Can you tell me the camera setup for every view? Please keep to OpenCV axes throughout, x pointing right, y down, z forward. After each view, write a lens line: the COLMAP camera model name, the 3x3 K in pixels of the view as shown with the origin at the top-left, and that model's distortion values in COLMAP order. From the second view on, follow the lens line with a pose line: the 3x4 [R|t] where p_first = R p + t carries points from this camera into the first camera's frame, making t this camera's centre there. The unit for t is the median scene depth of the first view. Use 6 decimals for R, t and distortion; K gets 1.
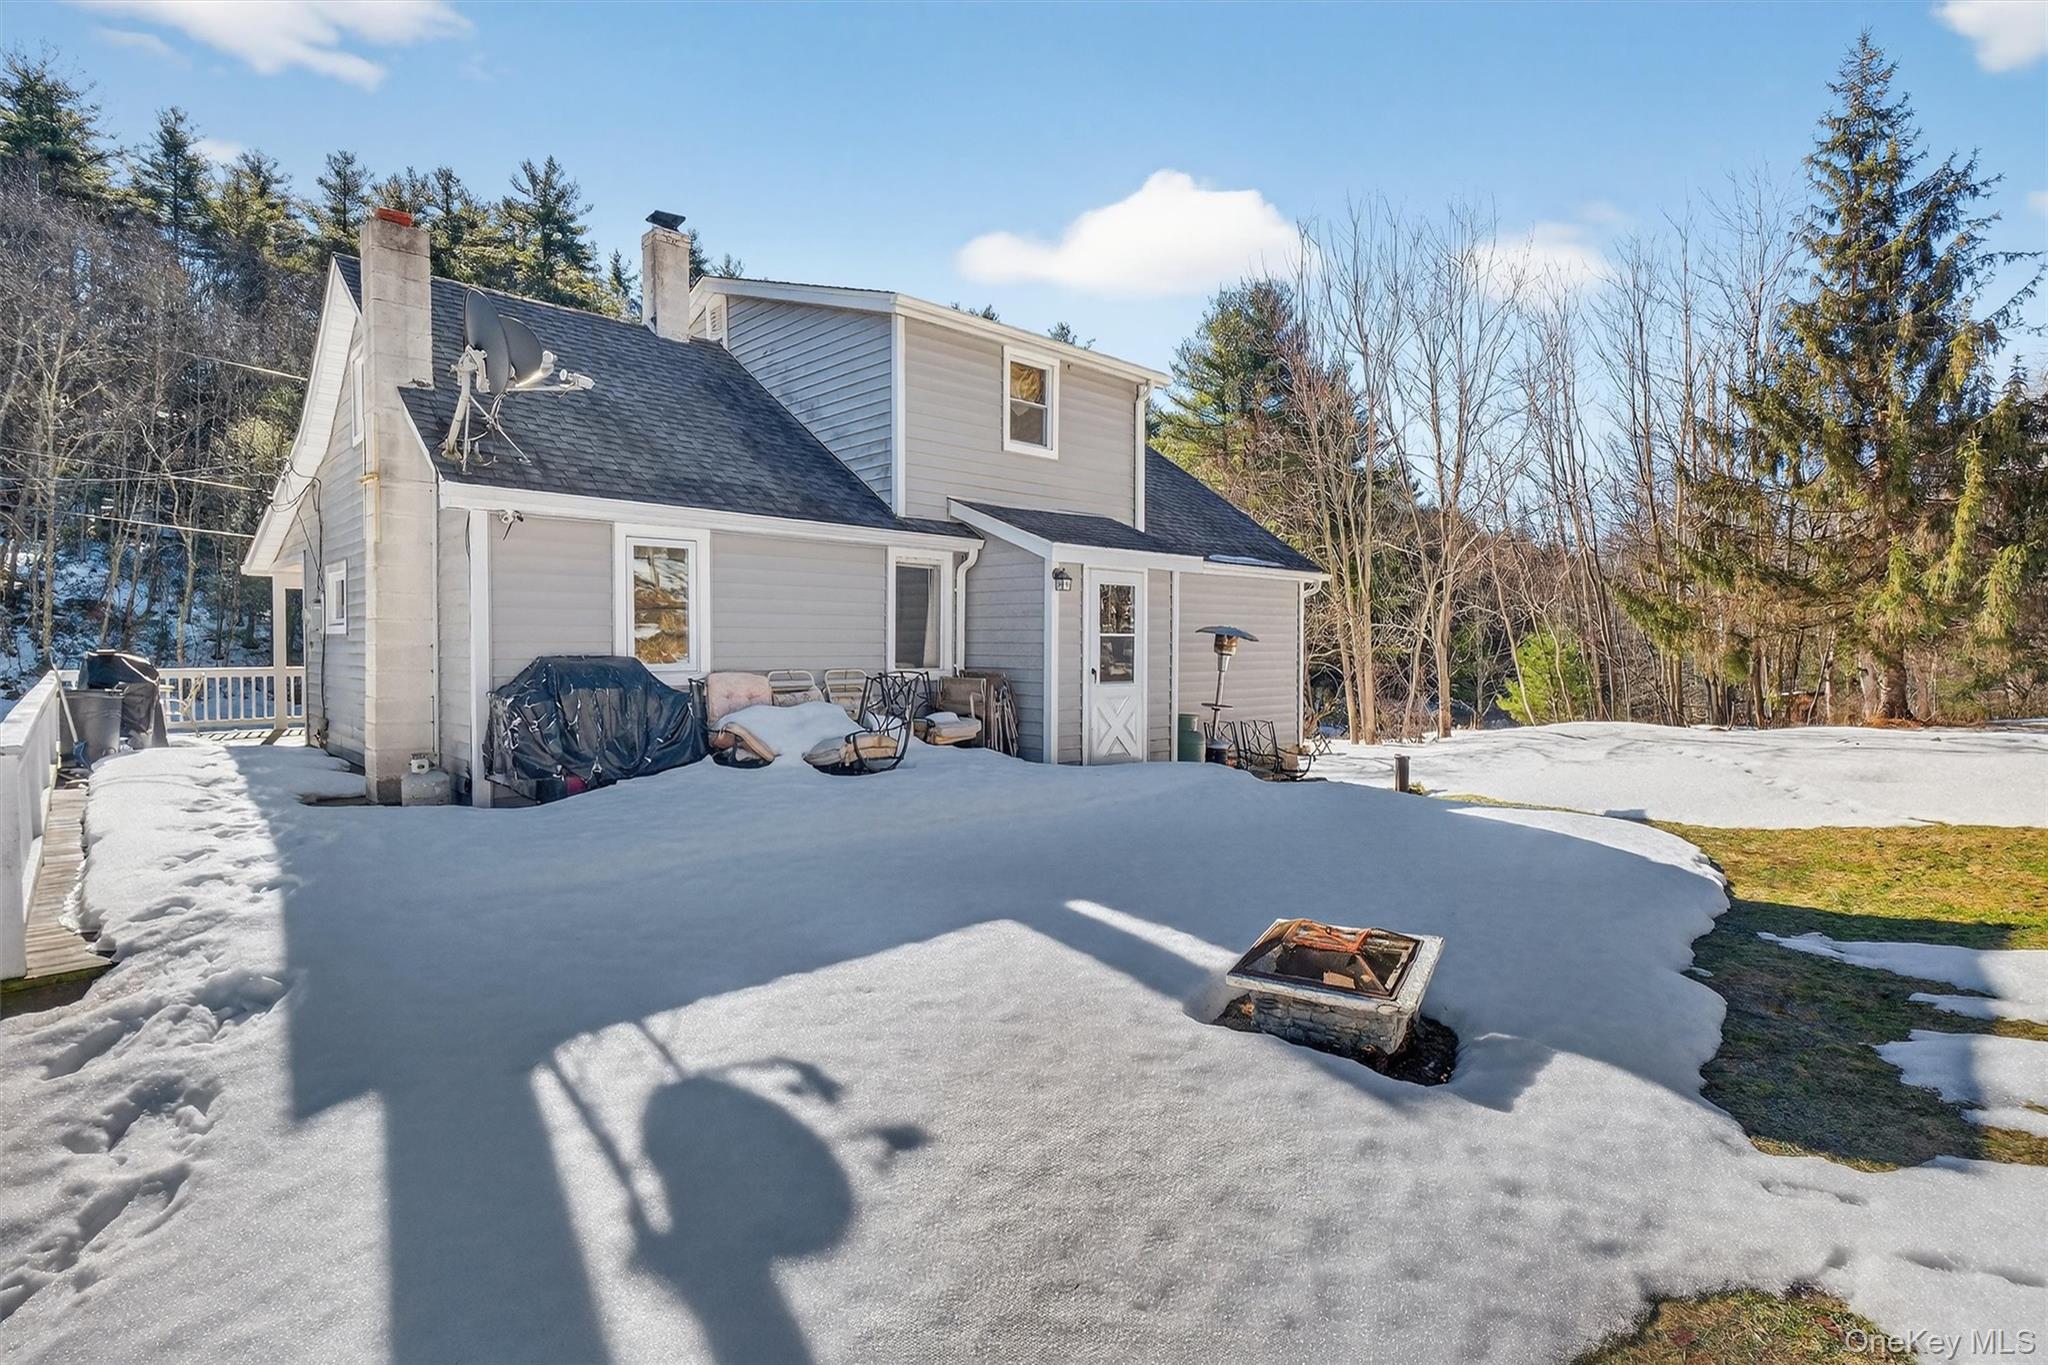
lens RADIAL K [[1009.5, 0, 989.9], [0, 1009.5, 679.3], [0, 0, 1]] dist [0.002716, -0.001688]
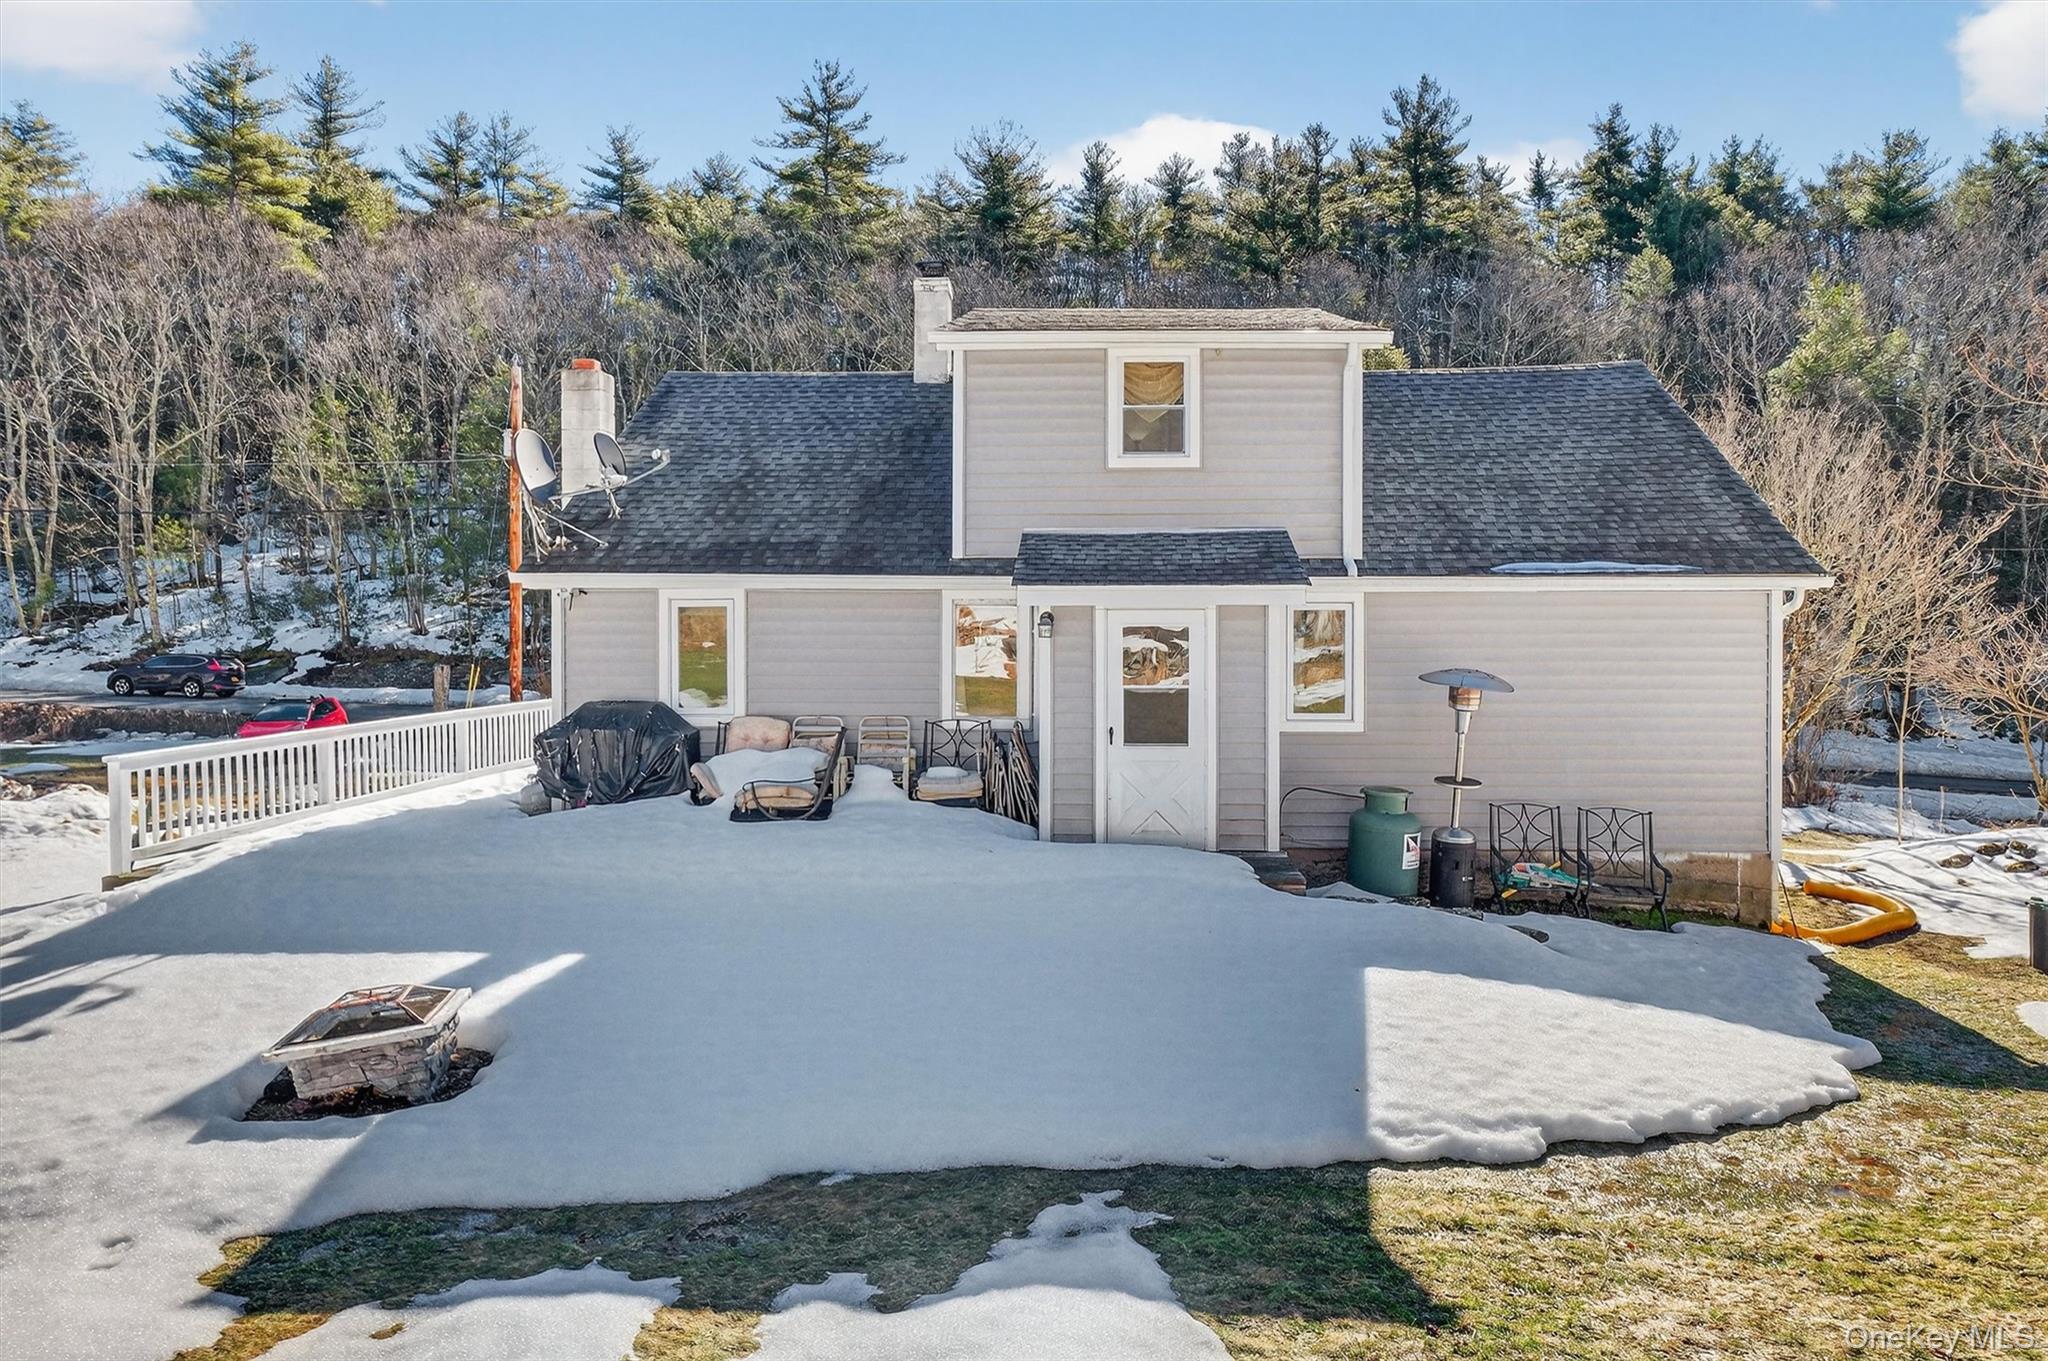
lens RADIAL K [[1222.1, 0, 1024.0], [0, 1222.1, 680.5], [0, 0, 1]] dist [0.002050, 0.001613]
pose [[0.706890, 0.027257, -0.706798, 0.312802], [-0.024137, 0.999605, 0.014409, -0.025601], [0.706911, 0.006874, 0.707269, 0.090085]]
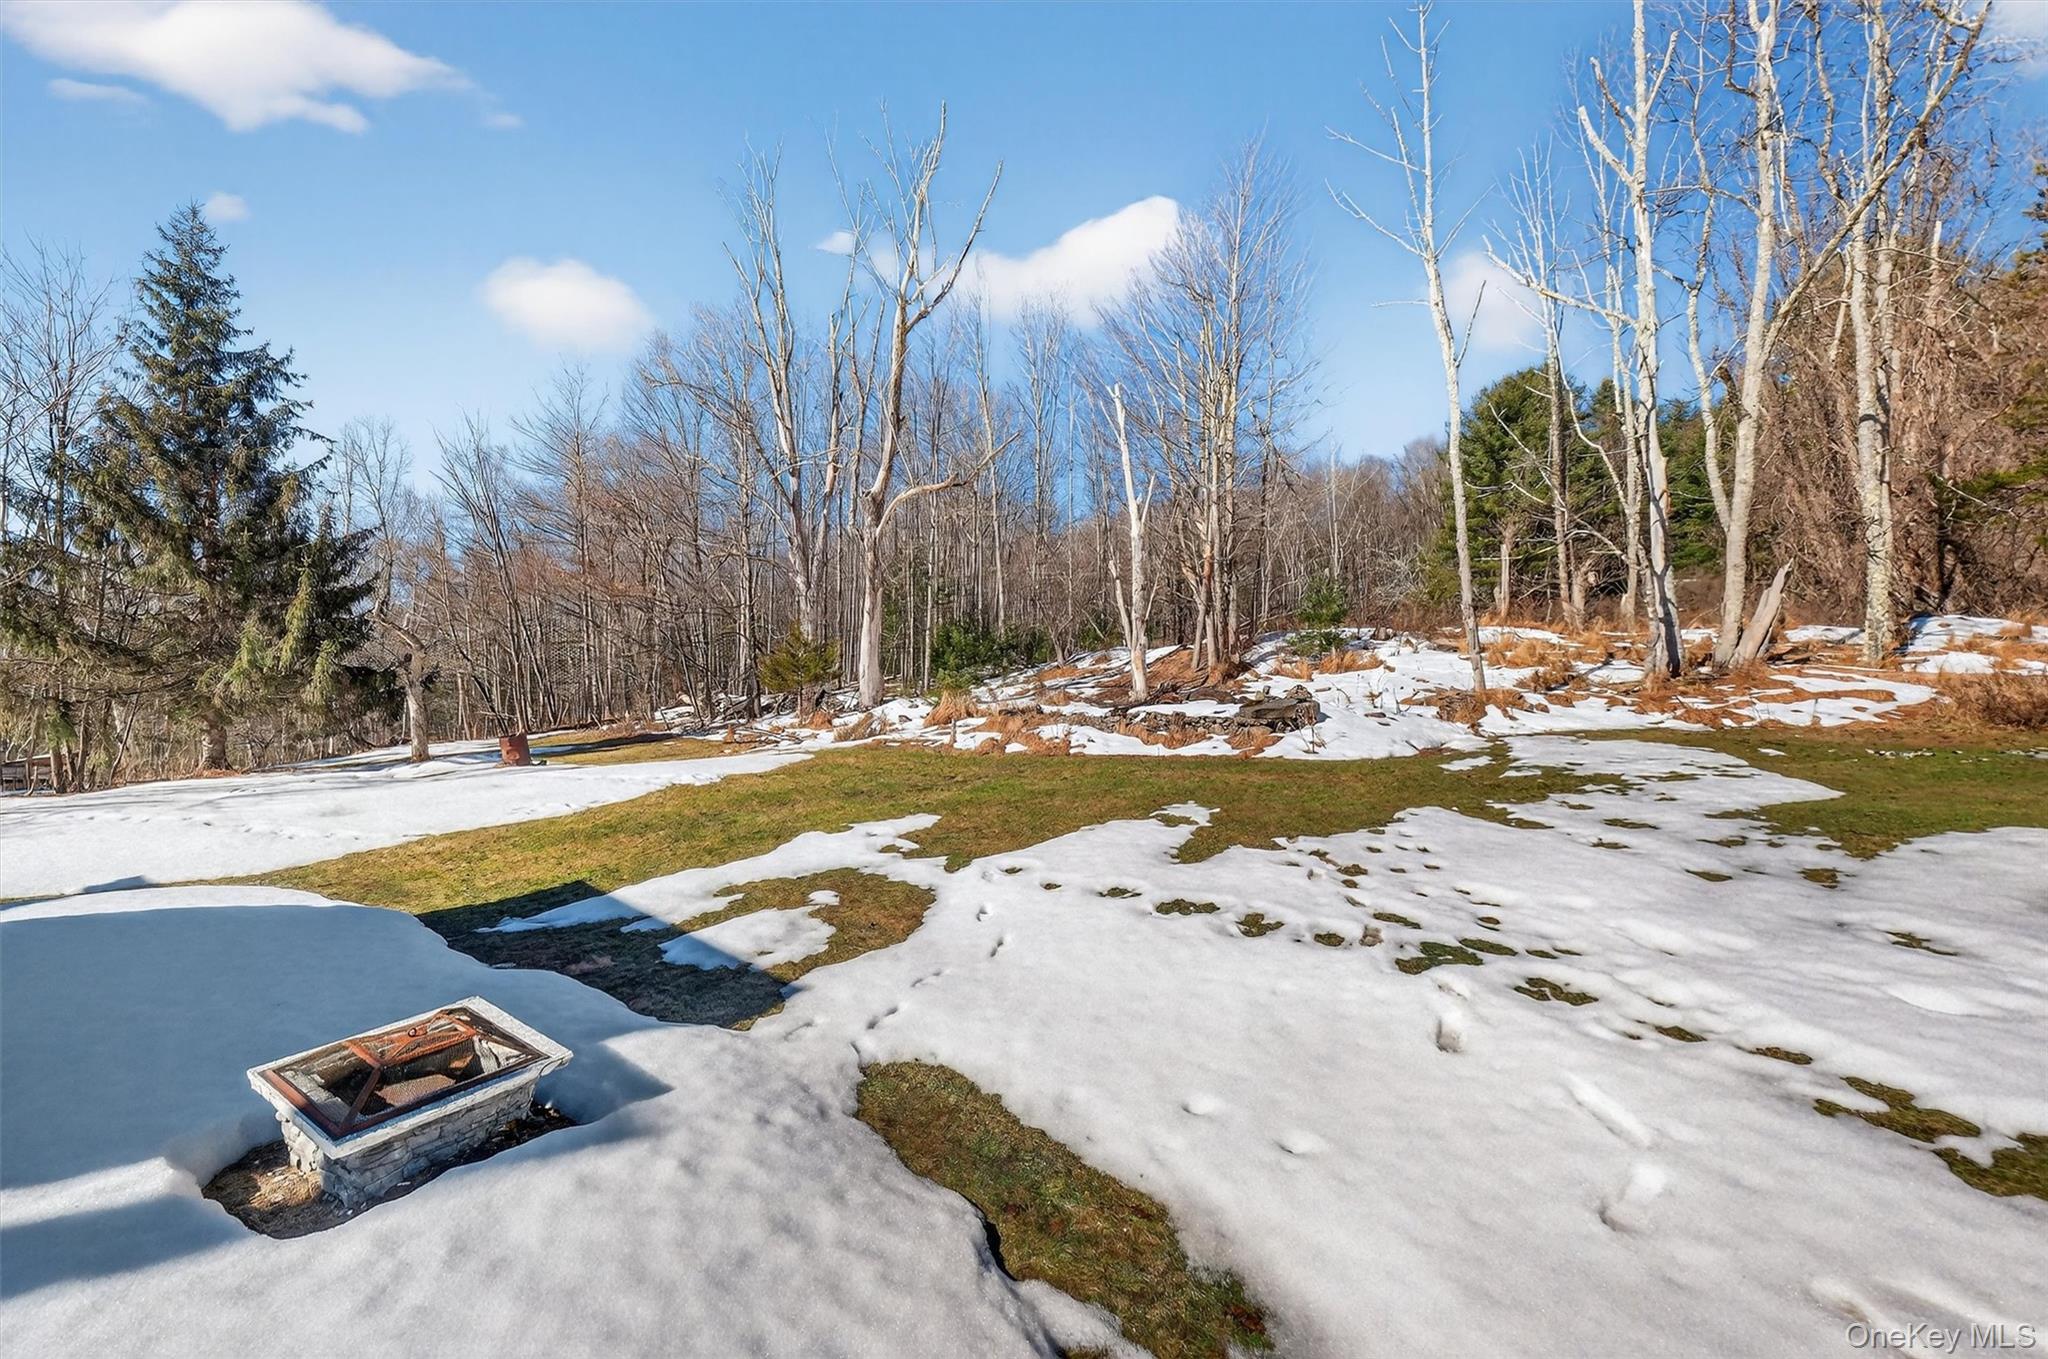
lens RADIAL K [[727.1, 0, 1021.4], [0, 727.1, 687.1], [0, 0, 1]] dist [0.001739, 0.000201]
pose [[-0.064861, 0.037064, 0.997206, -0.058677], [0.027312, 0.999002, -0.035354, -0.003117], [-0.997520, 0.024943, -0.065809, 0.085138]]
